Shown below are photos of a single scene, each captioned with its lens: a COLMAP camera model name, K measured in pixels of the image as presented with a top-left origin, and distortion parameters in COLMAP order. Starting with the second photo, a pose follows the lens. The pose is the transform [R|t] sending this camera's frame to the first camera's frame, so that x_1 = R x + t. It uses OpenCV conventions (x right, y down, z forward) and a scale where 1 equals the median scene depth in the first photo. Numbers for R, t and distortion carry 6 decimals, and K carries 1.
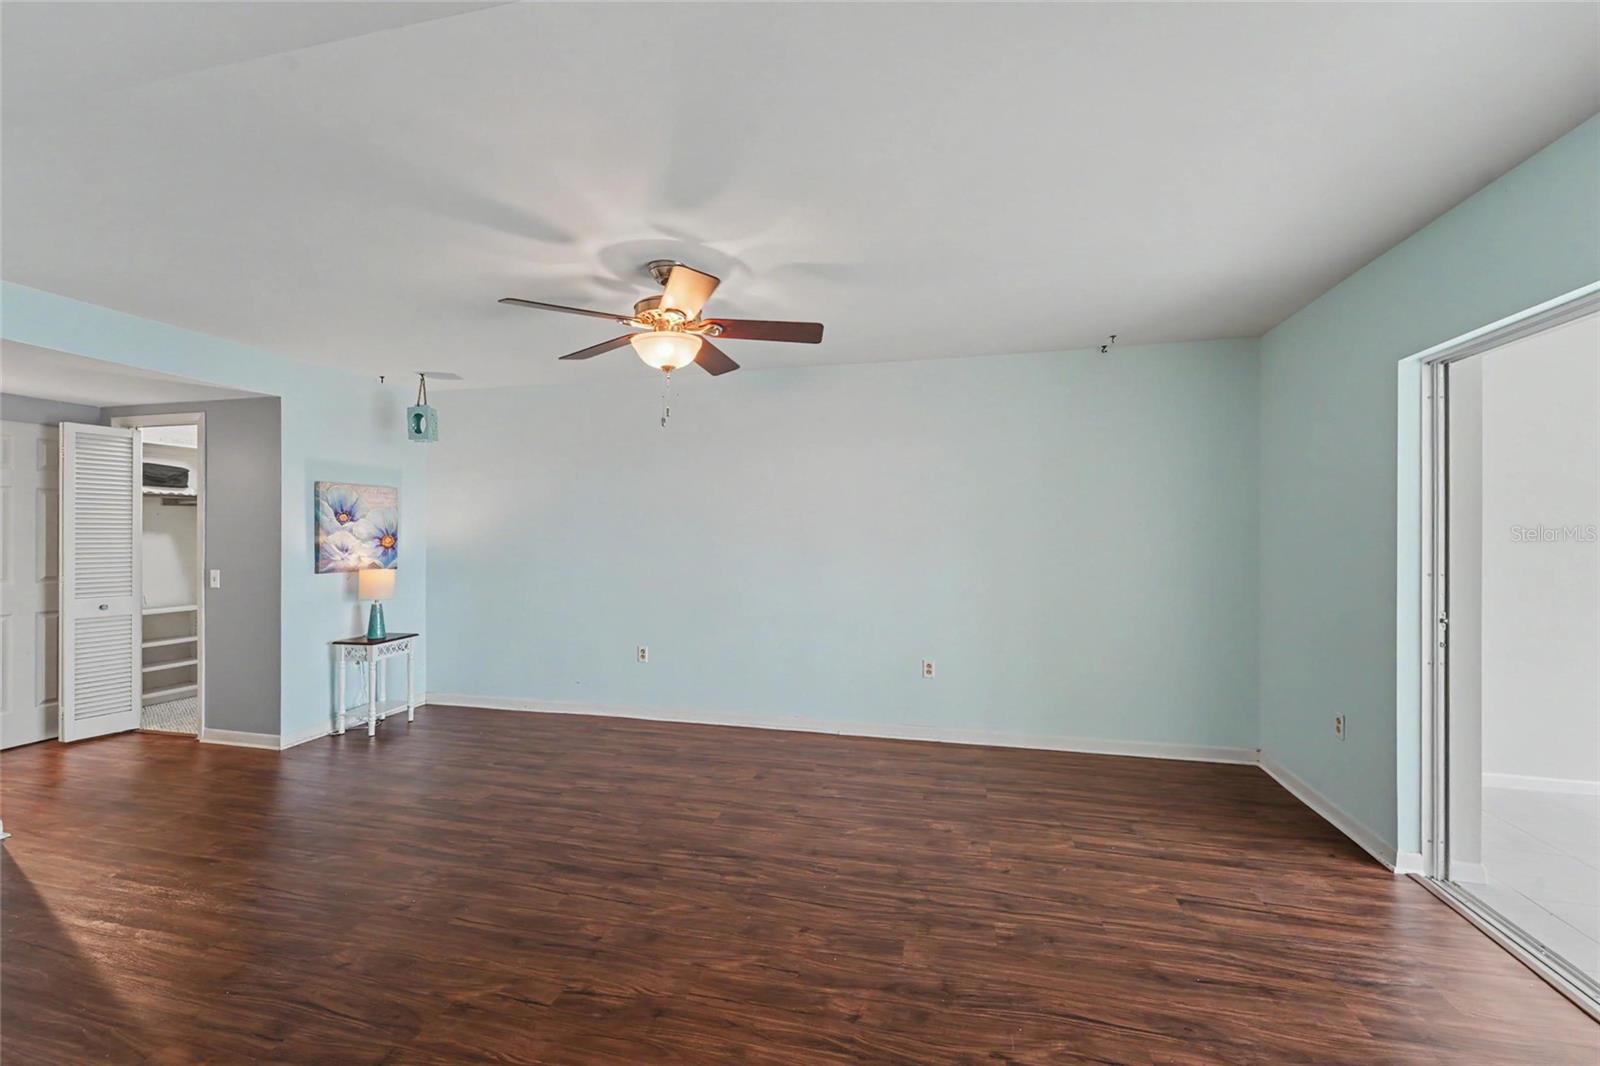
lens RADIAL K [[652.6, 0, 797.0], [0, 652.6, 529.0], [0, 0, 1]] dist [0.010302, -0.005539]
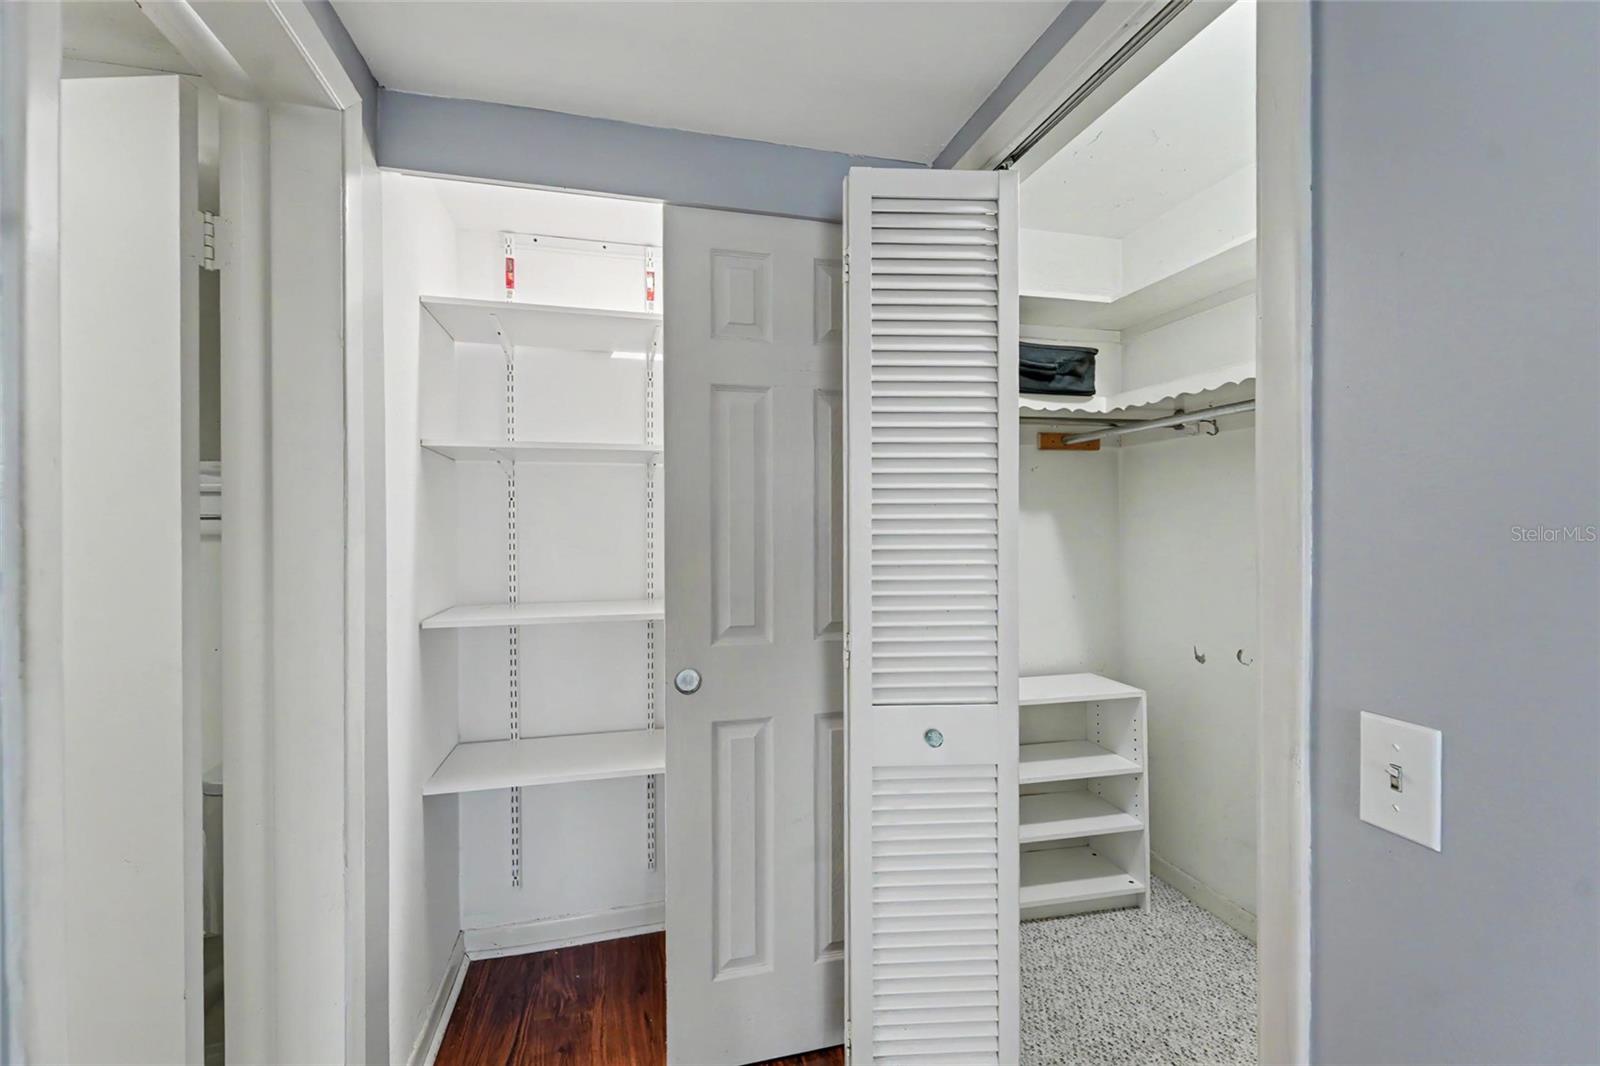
lens RADIAL K [[652.6, 0, 797.0], [0, 652.6, 529.0], [0, 0, 1]] dist [0.010302, -0.005539]
pose [[0.461633, 0.004537, -0.887059, -0.922329], [0.005168, 0.999956, 0.007805, 0.017749], [0.887056, -0.008187, 0.461589, 0.908076]]
